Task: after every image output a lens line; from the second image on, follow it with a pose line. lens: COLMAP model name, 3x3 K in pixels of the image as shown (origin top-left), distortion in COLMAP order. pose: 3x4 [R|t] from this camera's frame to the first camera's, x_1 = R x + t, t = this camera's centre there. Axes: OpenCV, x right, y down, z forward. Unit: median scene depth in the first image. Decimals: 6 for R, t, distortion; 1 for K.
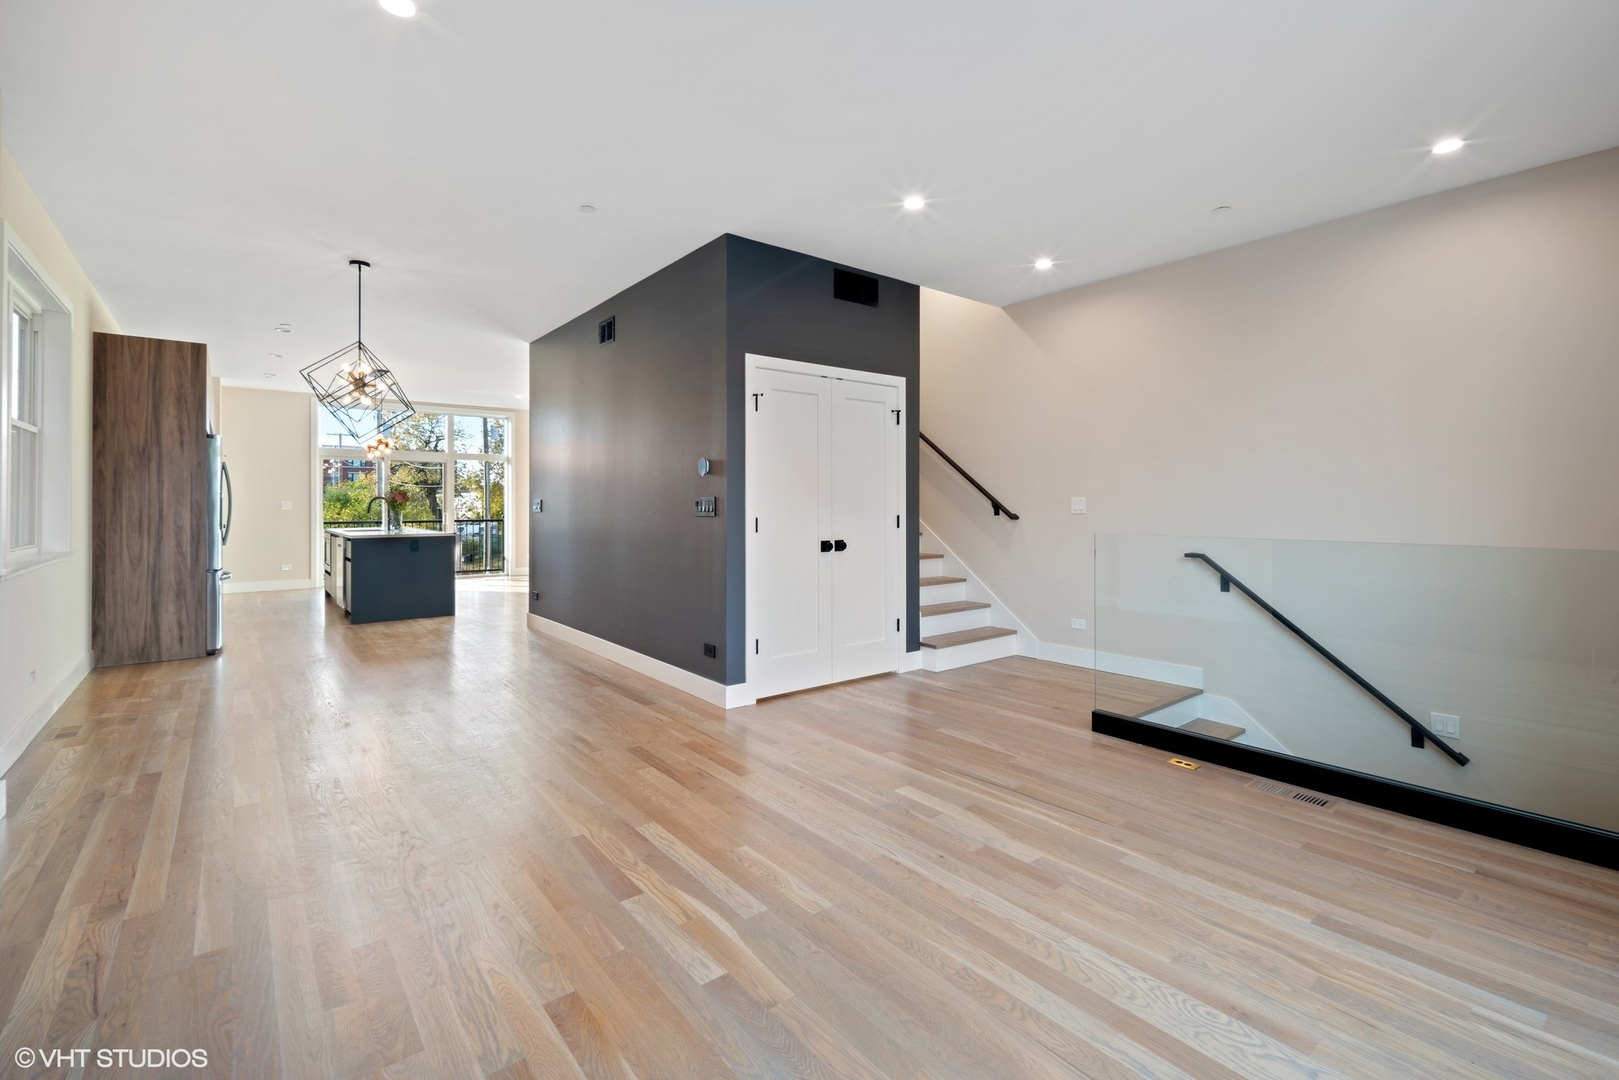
lens RADIAL K [[709.2, 0, 801.5], [0, 709.2, 501.9], [0, 0, 1]] dist [-0.000562, 0.000152]
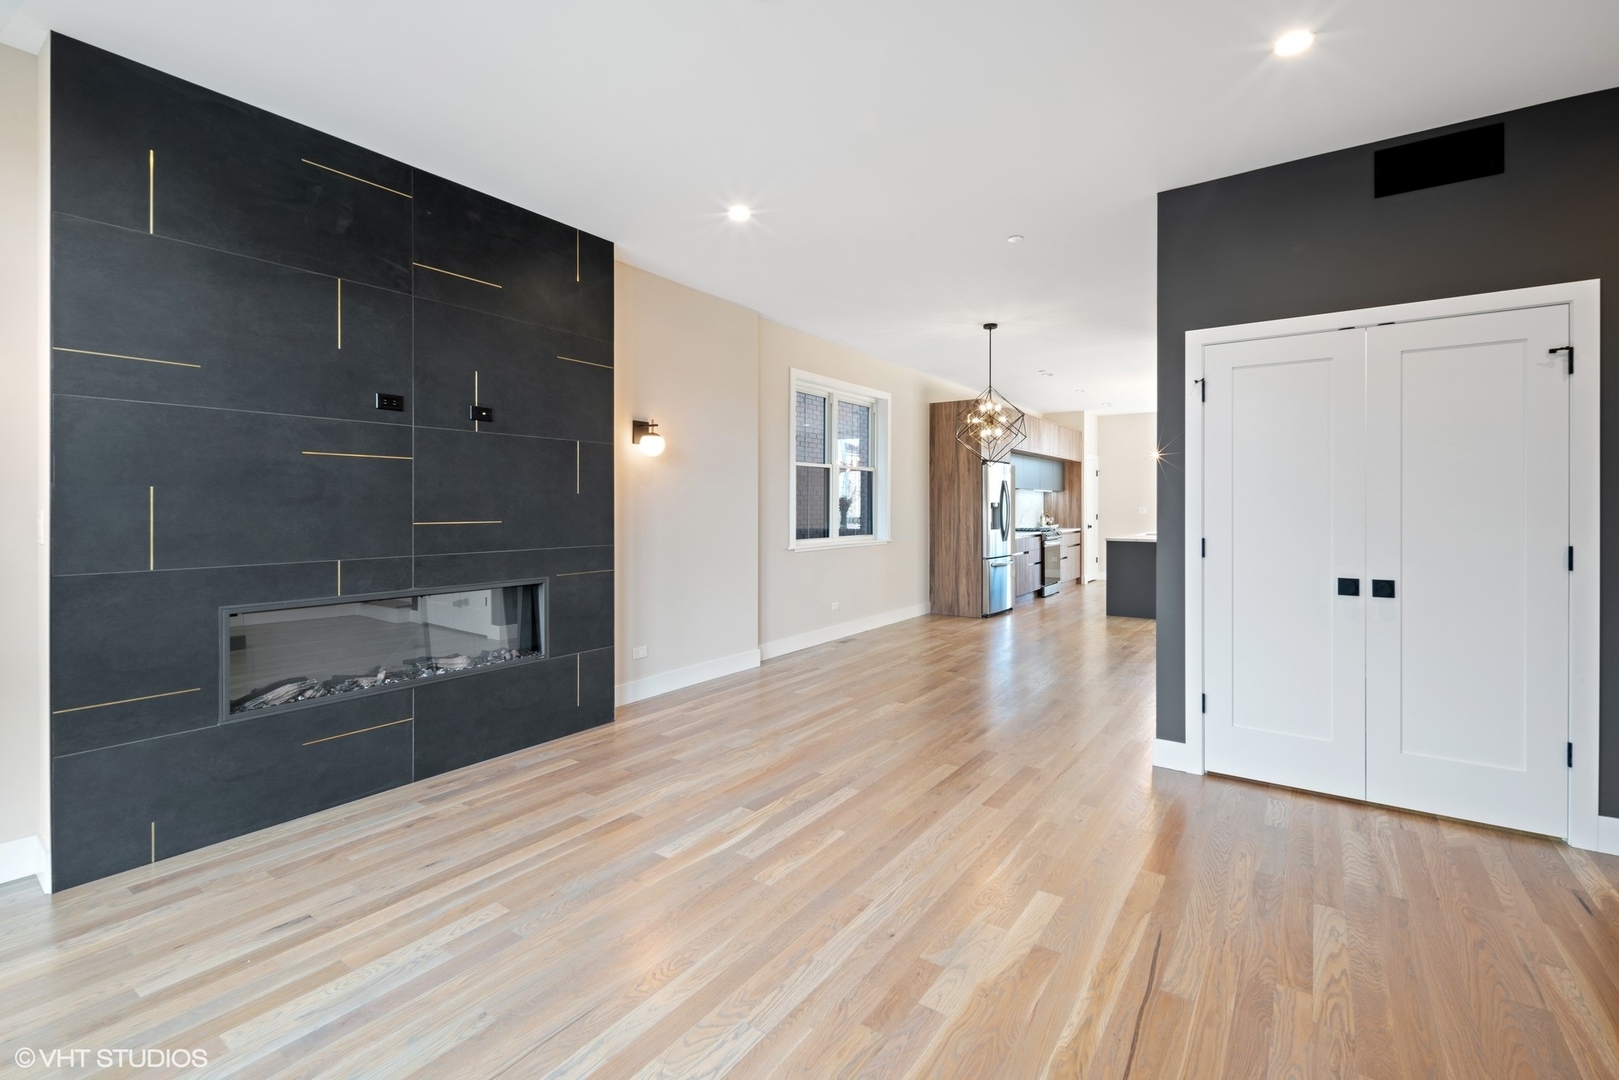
lens RADIAL K [[709.2, 0, 827.5], [0, 709.2, 506.1], [0, 0, 1]] dist [-0.000562, 0.000152]
pose [[0.295468, 0.003309, -0.955347, 0.877272], [0.001141, 0.999992, 0.003817, -0.025496], [0.955352, -0.002217, 0.295462, 0.585804]]
